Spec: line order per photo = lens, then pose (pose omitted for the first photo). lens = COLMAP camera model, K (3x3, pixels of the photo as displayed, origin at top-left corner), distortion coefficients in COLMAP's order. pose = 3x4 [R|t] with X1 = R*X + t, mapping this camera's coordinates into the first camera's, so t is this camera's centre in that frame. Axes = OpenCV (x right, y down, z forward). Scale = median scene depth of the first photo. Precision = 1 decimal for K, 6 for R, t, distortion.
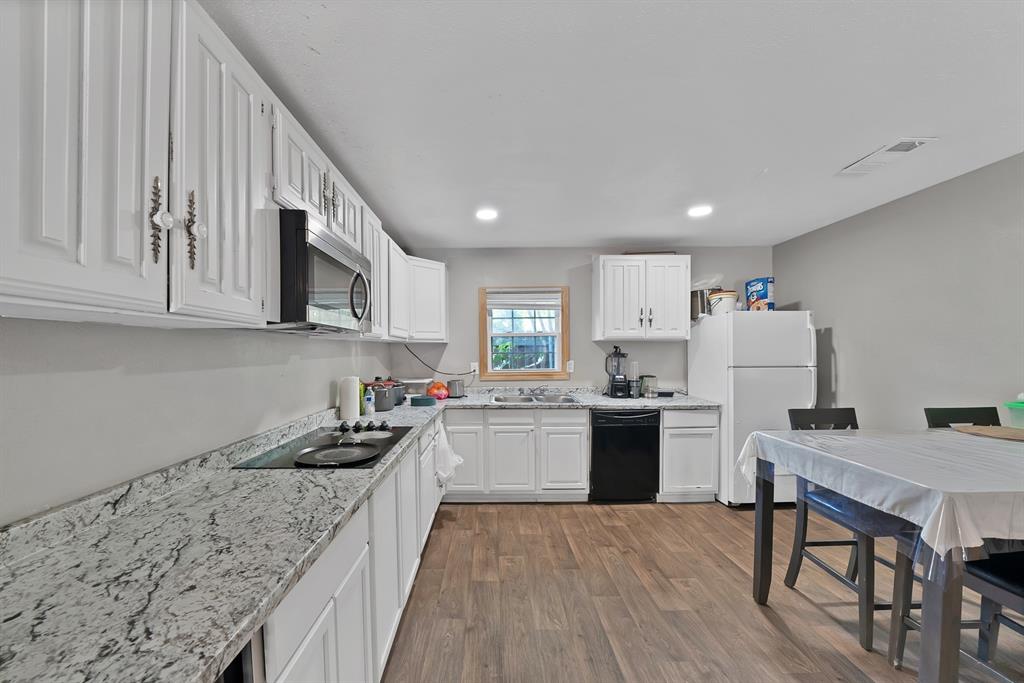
lens RADIAL K [[367.4, 0, 480.2], [0, 367.4, 363.9], [0, 0, 1]] dist [-0.022977, 0.001790]
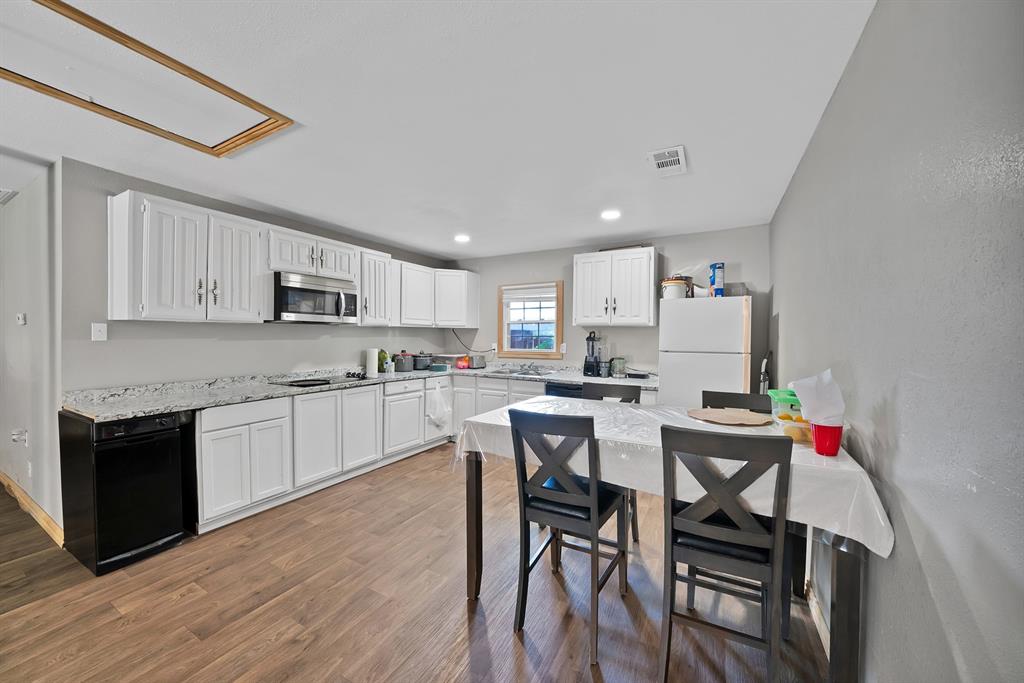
lens RADIAL K [[367.4, 0, 511.8], [0, 367.4, 342.5], [0, 0, 1]] dist [-0.022977, 0.001790]
pose [[0.883815, 0.020347, -0.467395, 0.779890], [-0.027184, 0.999599, -0.007889, 0.002935], [0.467047, 0.019678, 0.884014, -0.151096]]
